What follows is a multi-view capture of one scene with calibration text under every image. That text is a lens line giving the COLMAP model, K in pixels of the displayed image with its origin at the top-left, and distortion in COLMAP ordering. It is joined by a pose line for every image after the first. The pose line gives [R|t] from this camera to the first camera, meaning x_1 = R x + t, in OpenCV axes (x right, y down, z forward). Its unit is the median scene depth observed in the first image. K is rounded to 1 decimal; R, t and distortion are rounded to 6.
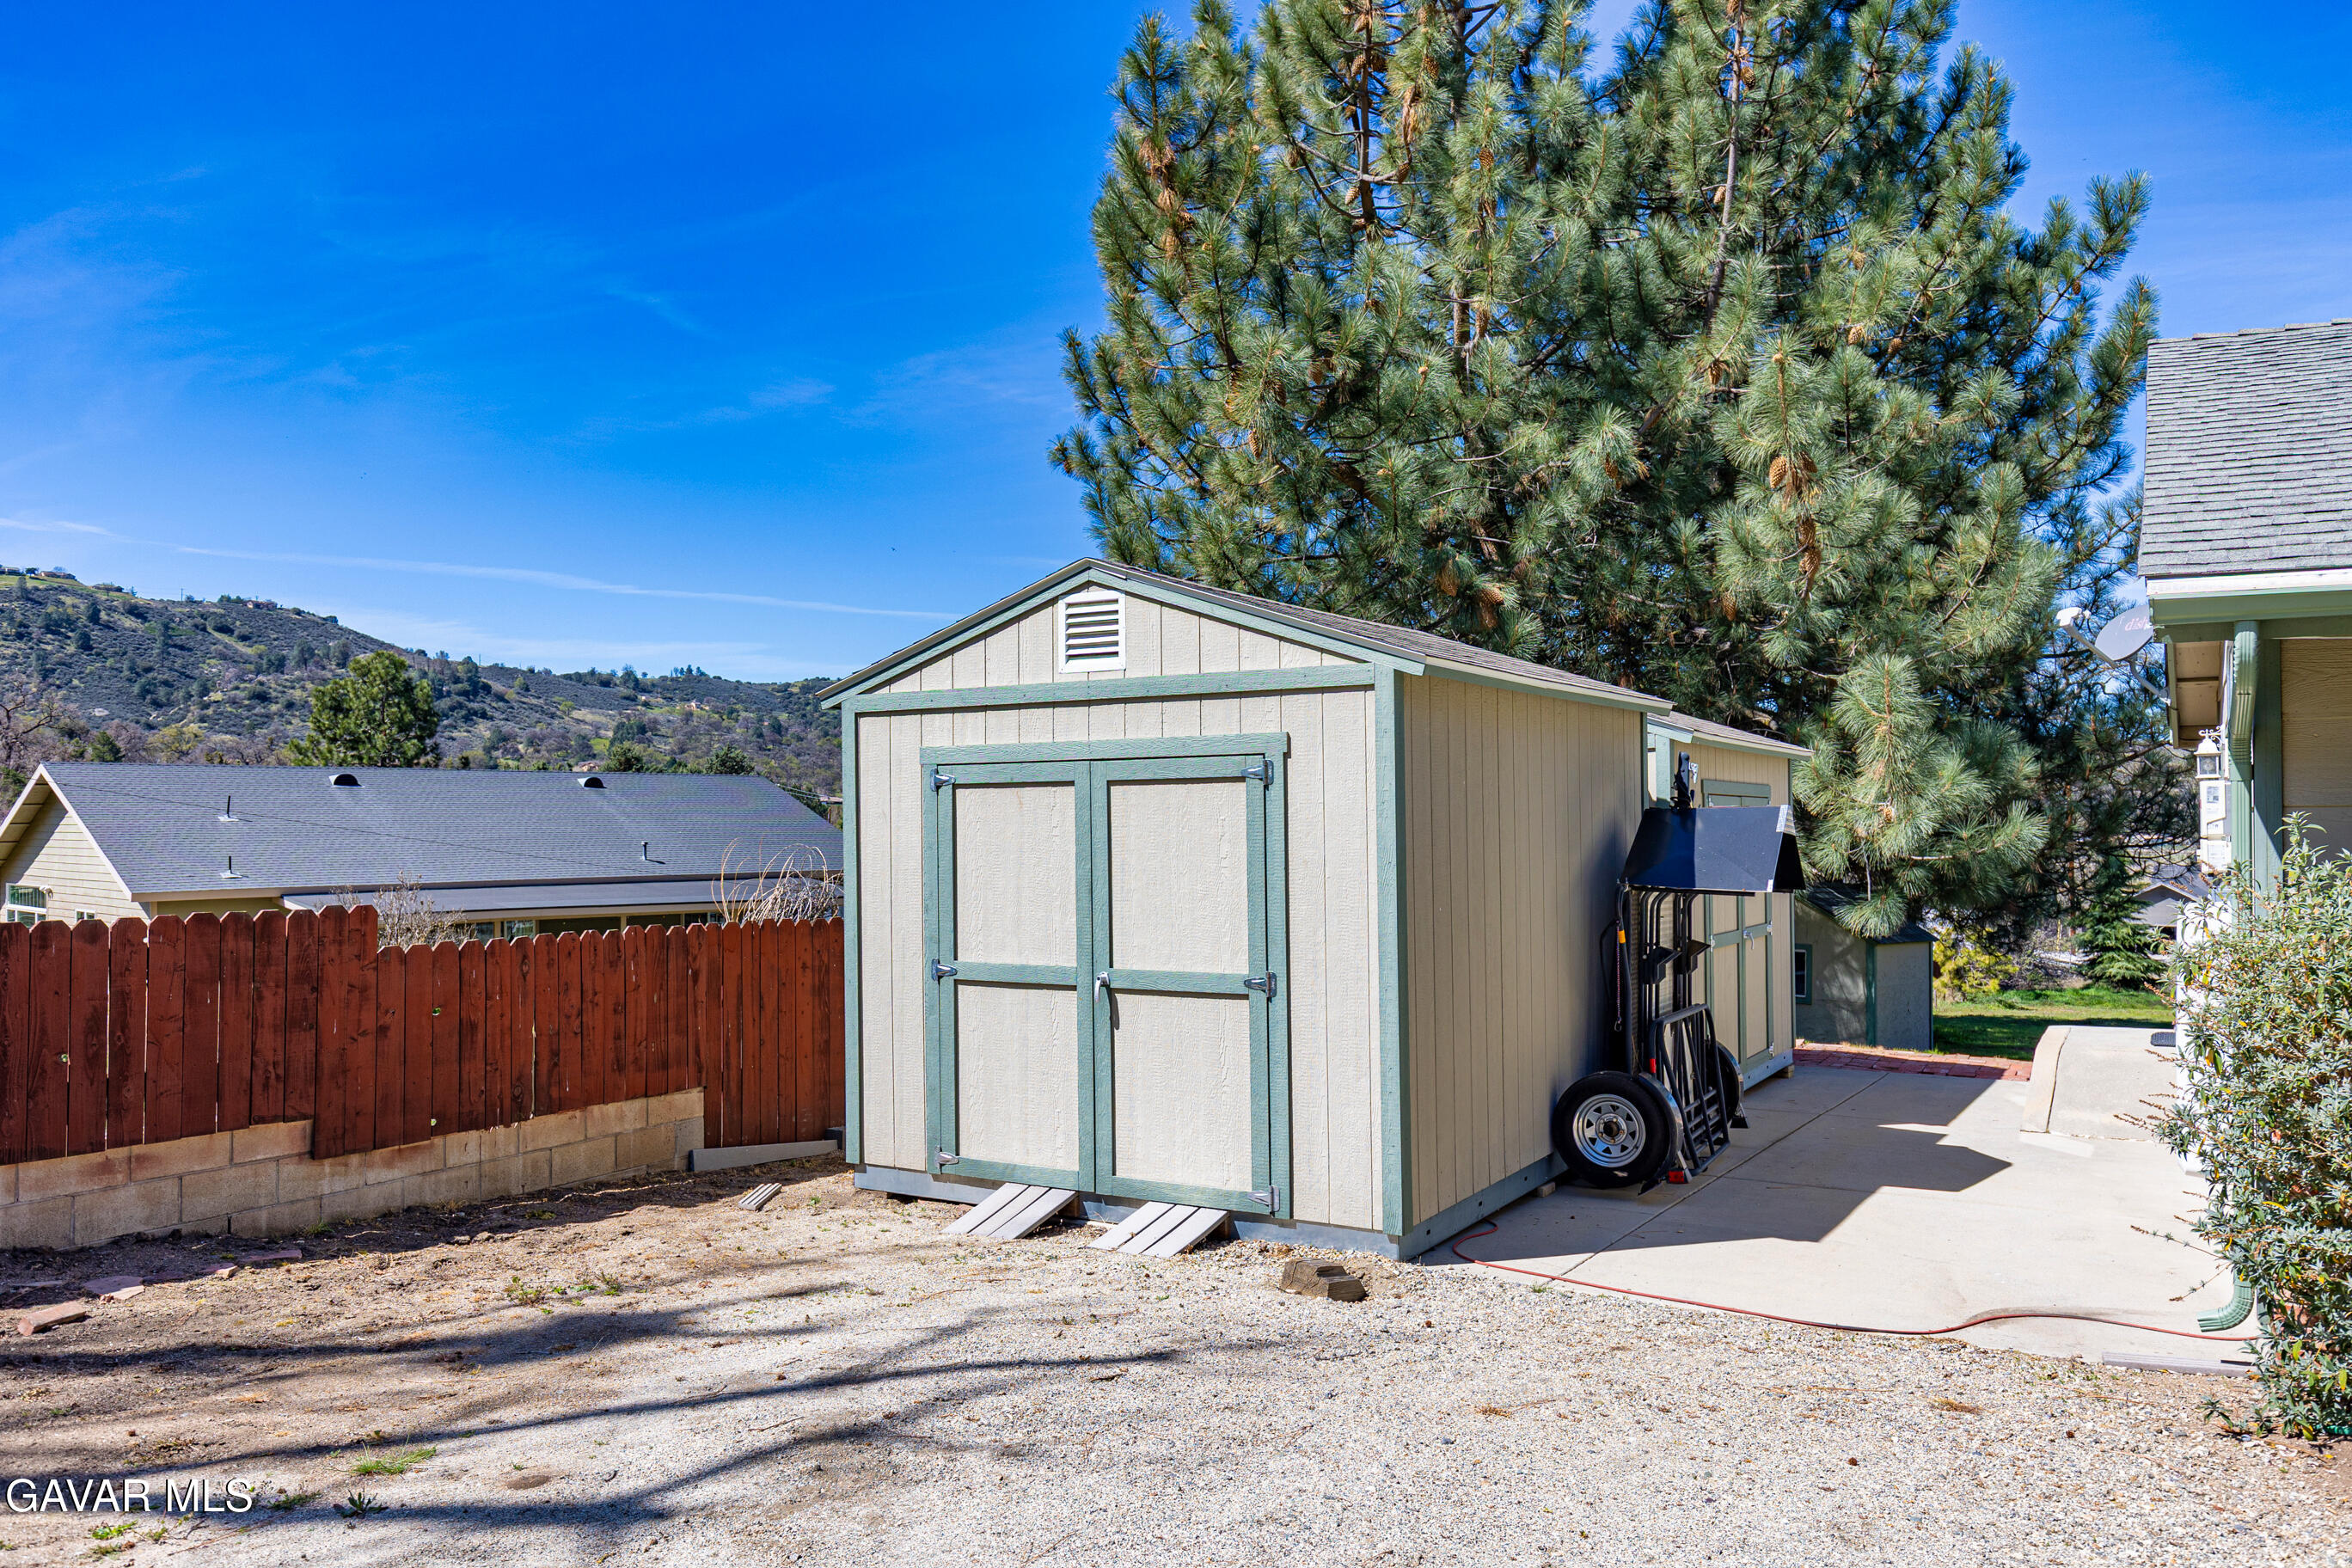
lens RADIAL K [[1653.3, 0, 1167.2], [0, 1653.3, 775.1], [0, 0, 1]] dist [0.001533, -0.001978]
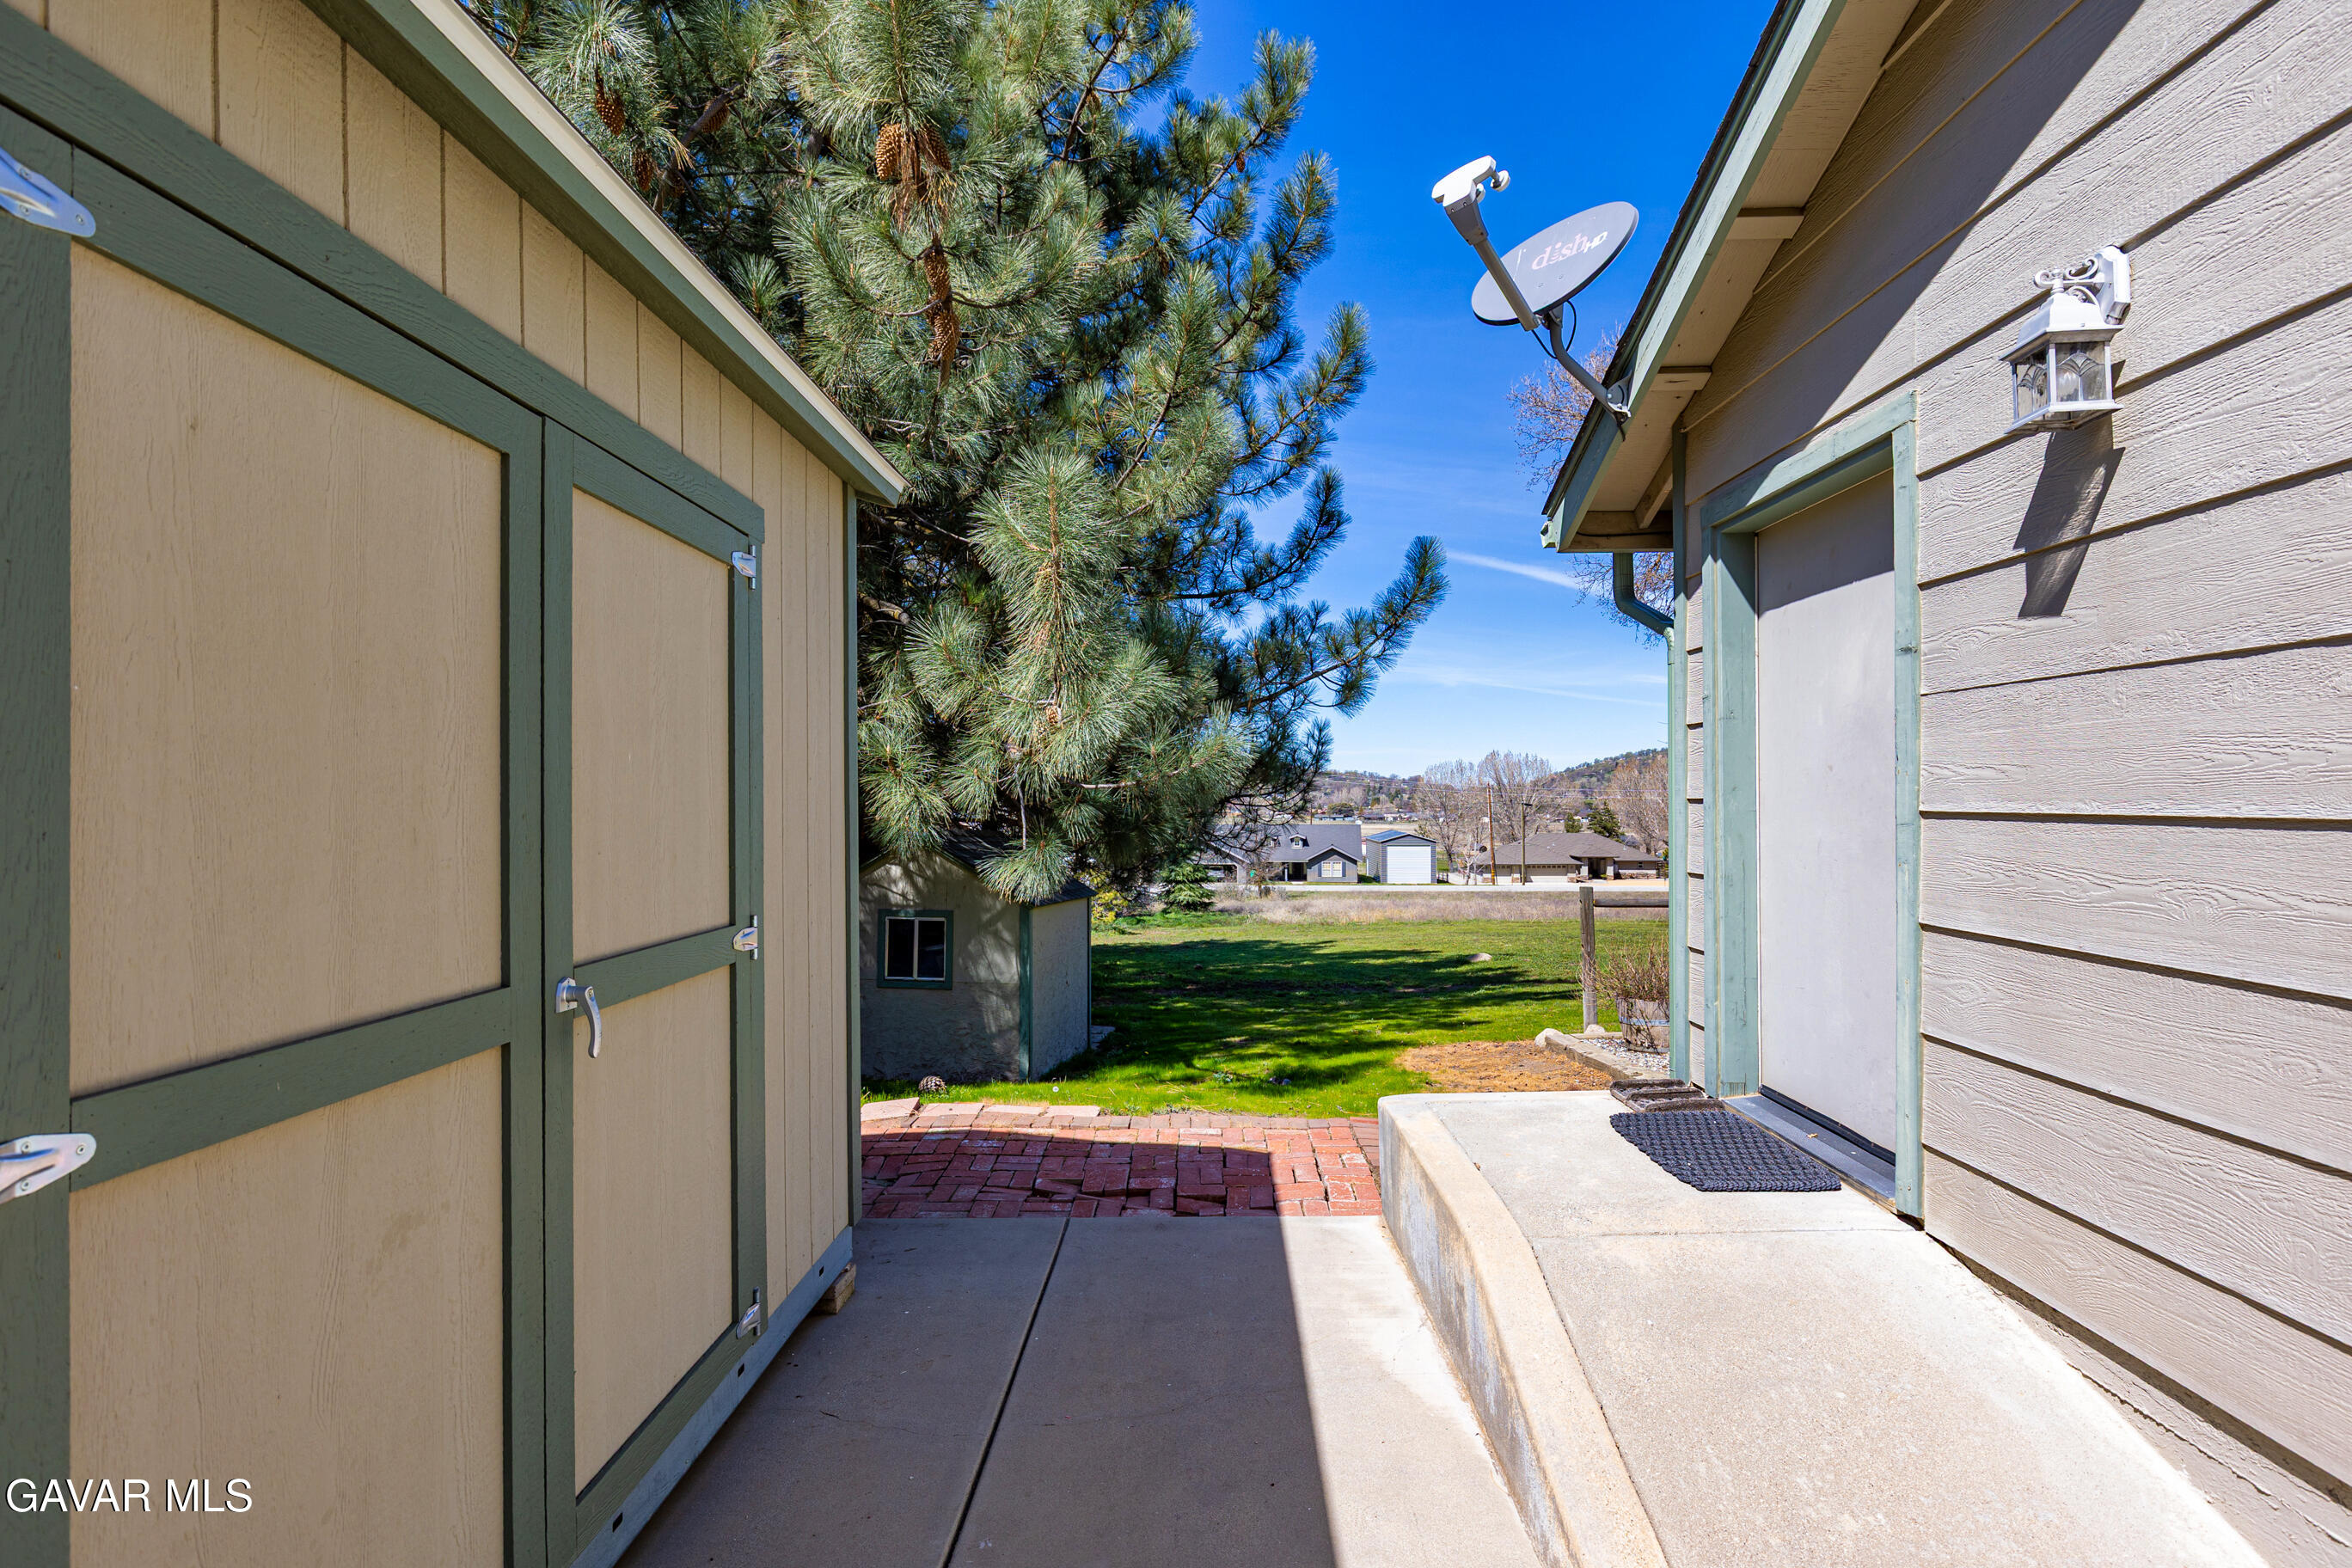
lens RADIAL K [[1169.4, 0, 1177.4], [0, 1169.4, 788.1], [0, 0, 1]] dist [0.000371, -0.000158]
pose [[0.861418, -0.001486, 0.507895, 0.222126], [-0.005957, 0.999897, 0.013027, 0.041499], [-0.507862, -0.014247, 0.861320, 0.525411]]
